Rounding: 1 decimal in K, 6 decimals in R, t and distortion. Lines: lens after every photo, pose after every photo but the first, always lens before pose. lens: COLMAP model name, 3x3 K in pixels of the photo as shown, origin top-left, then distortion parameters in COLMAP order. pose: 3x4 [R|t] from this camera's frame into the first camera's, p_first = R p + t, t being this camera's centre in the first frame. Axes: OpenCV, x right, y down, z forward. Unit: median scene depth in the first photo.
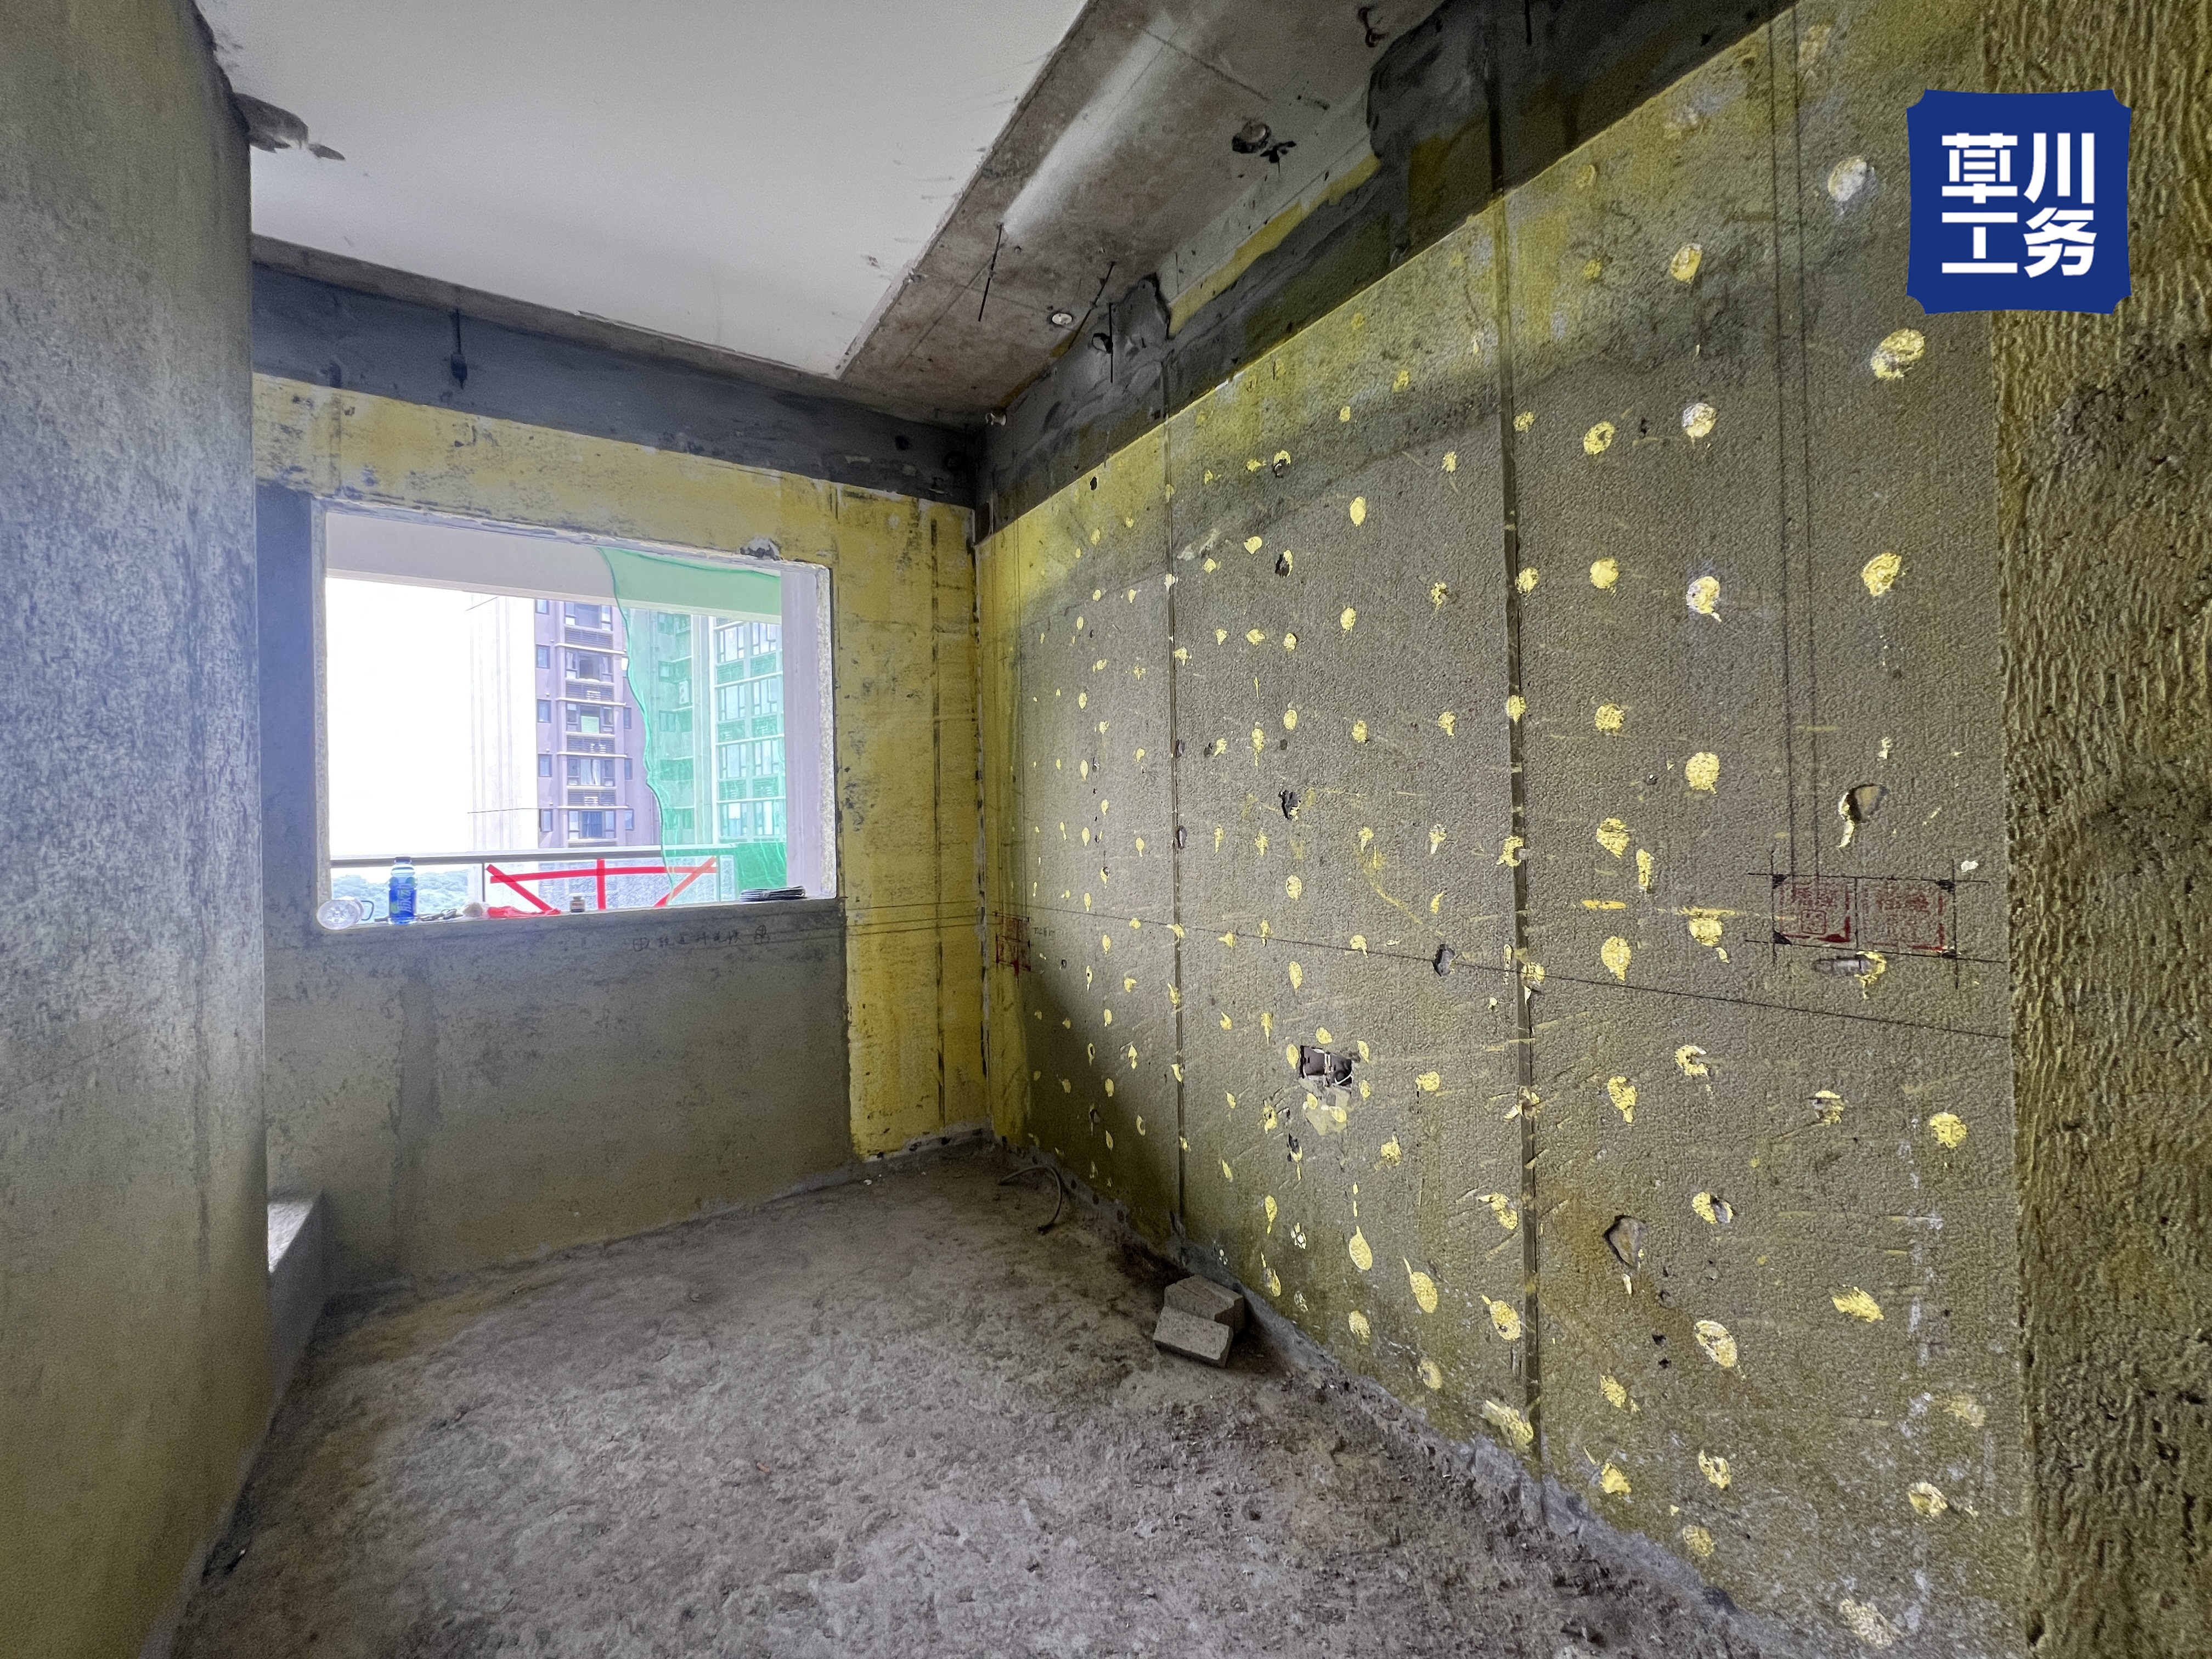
lens RADIAL K [[886.4, 0, 1103.8], [0, 886.4, 822.7], [0, 0, 1]] dist [-0.006303, 0.001946]
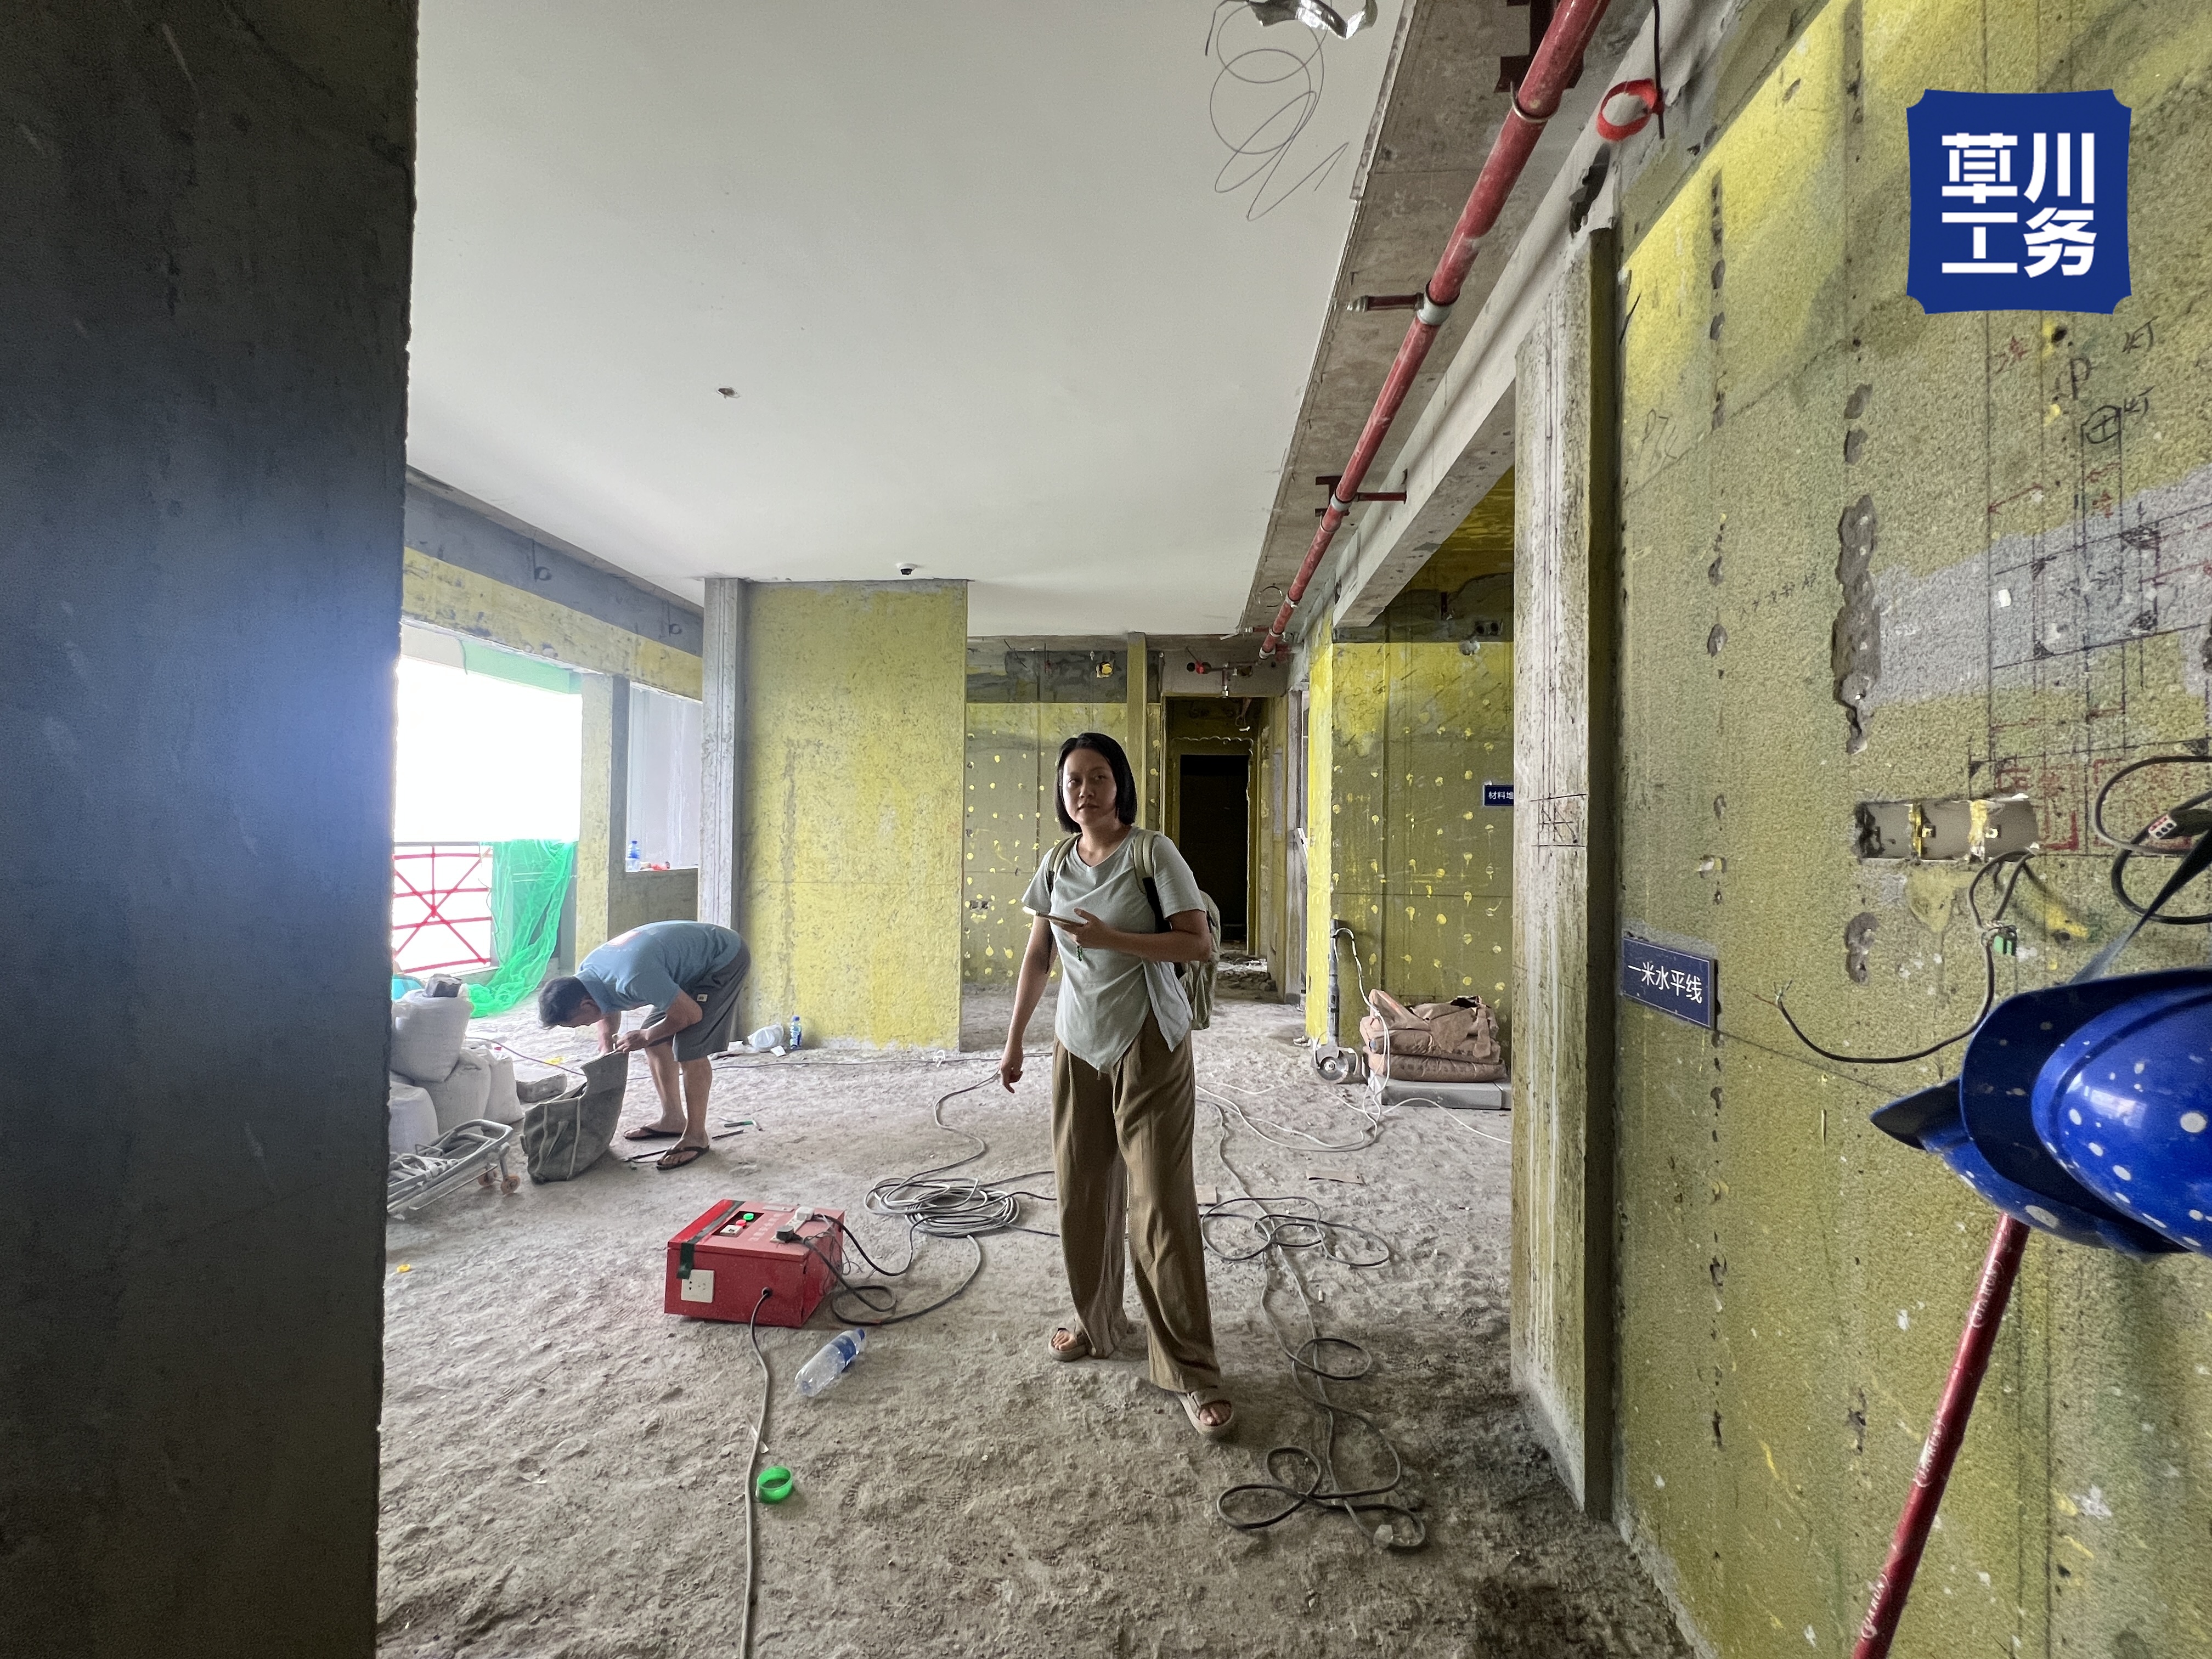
lens RADIAL K [[886.4, 0, 1104.9], [0, 886.4, 822.3], [0, 0, 1]] dist [-0.006303, 0.001946]
pose [[0.610812, 0.044870, 0.790503, -1.930165], [-0.030167, 0.998987, -0.033395, 0.032105], [-0.791201, -0.003449, 0.611547, -1.362674]]
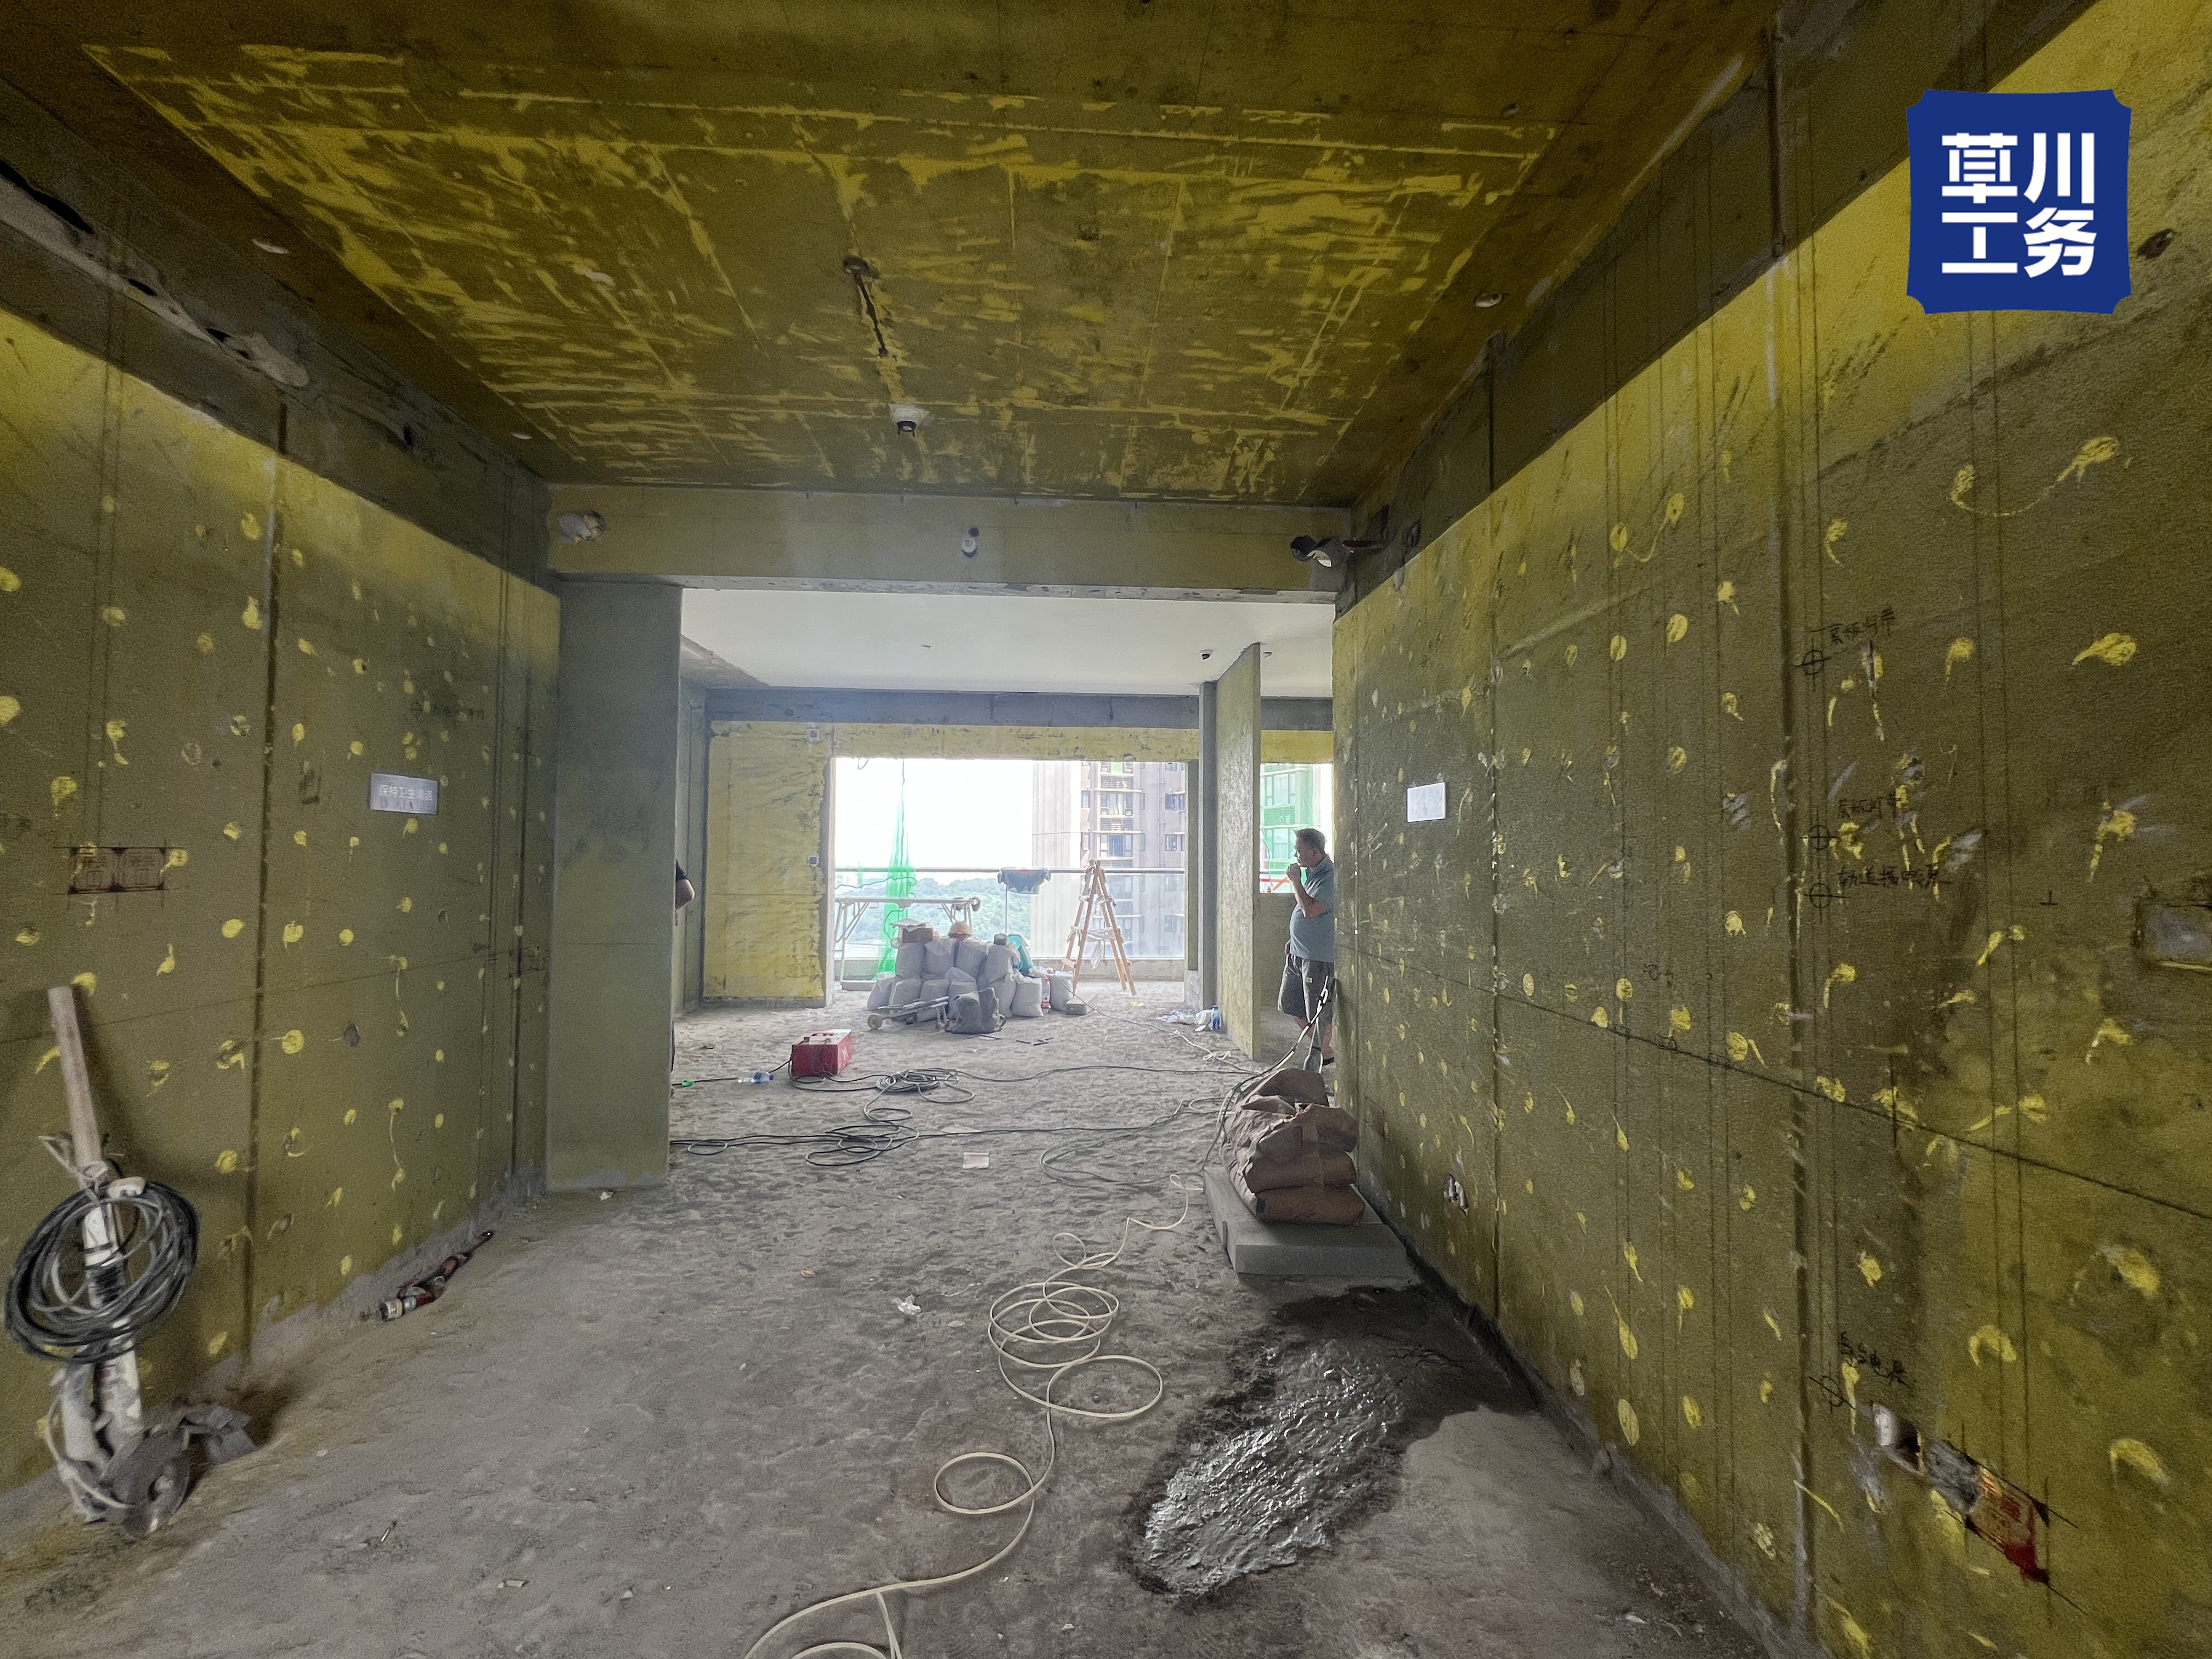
lens RADIAL K [[886.4, 0, 1102.0], [0, 886.4, 822.4], [0, 0, 1]] dist [-0.006303, 0.001946]
pose [[0.871580, 0.011448, -0.490119, 0.407297], [-0.025446, 0.999436, -0.021906, -0.058594], [0.489592, 0.031564, 0.871380, -2.113090]]
